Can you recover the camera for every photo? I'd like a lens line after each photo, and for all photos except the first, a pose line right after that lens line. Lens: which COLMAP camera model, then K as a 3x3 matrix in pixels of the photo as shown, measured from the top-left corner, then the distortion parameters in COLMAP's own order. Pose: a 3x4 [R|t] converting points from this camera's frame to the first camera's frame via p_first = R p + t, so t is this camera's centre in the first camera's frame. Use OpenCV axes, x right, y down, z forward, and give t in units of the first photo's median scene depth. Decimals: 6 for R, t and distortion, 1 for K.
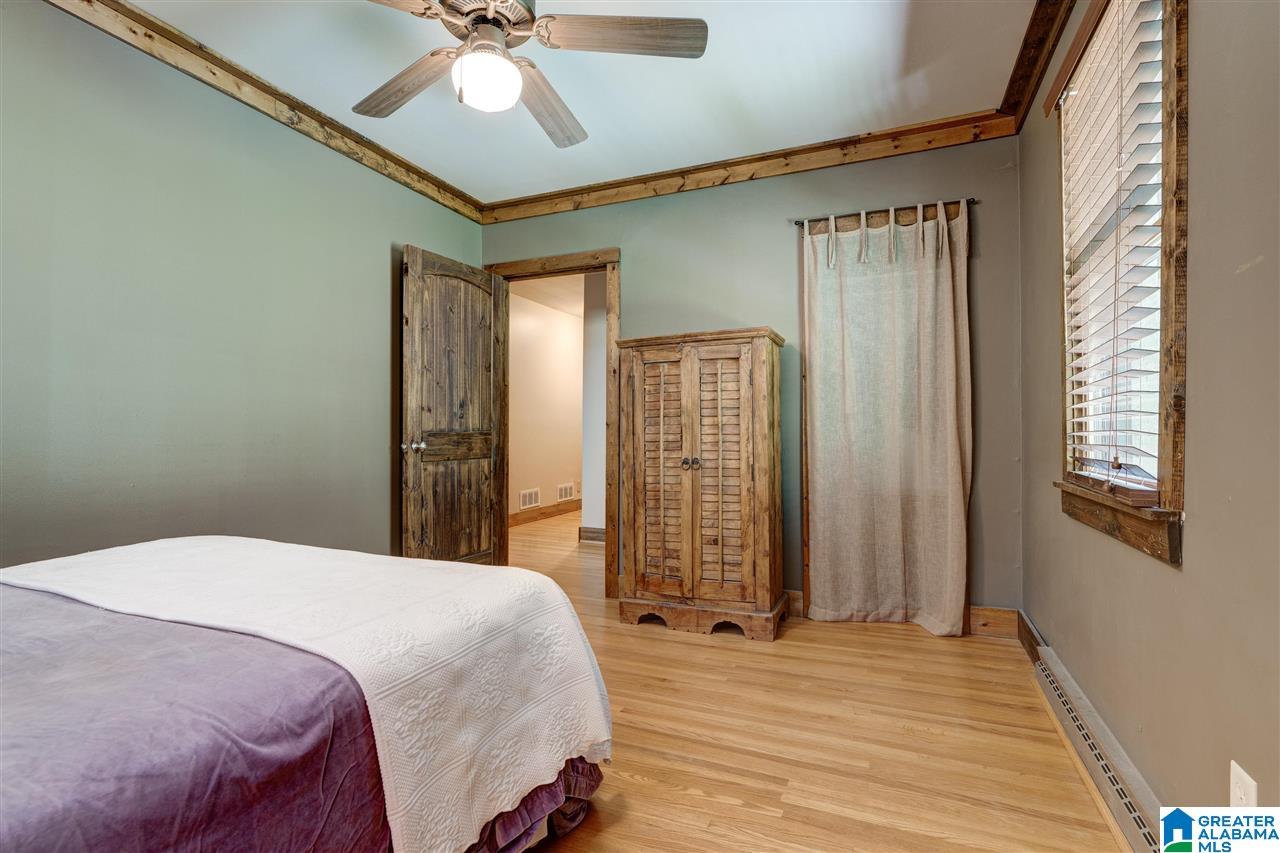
lens RADIAL K [[596.9, 0, 648.2], [0, 596.9, 430.1], [0, 0, 1]] dist [-0.001509, -0.000118]
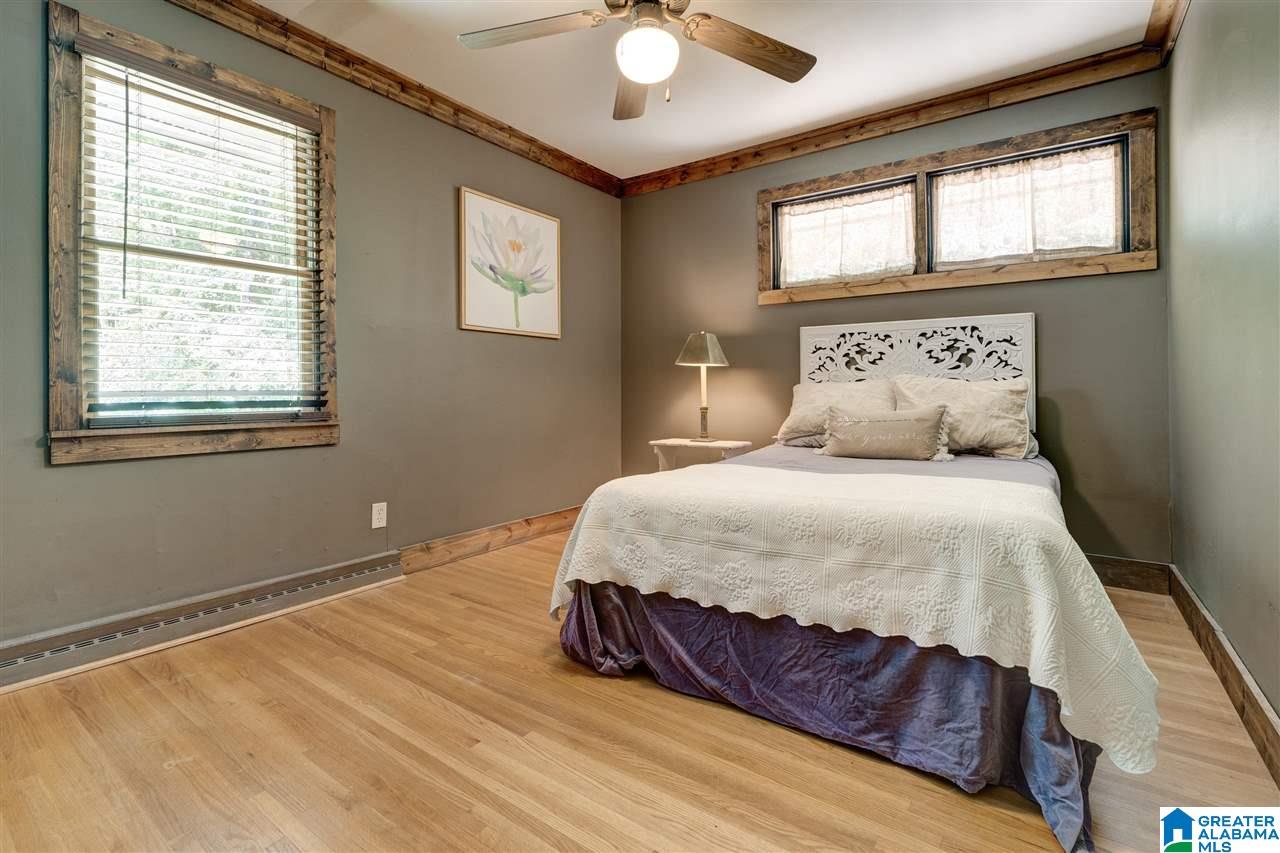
lens RADIAL K [[584.2, 0, 636.1], [0, 584.2, 418.1], [0, 0, 1]] dist [-0.007727, 0.000366]
pose [[-0.977089, 0.000847, 0.212829, -0.470900], [0.001098, 0.999999, 0.001063, 0.102334], [-0.212828, 0.001272, -0.977089, 2.090665]]
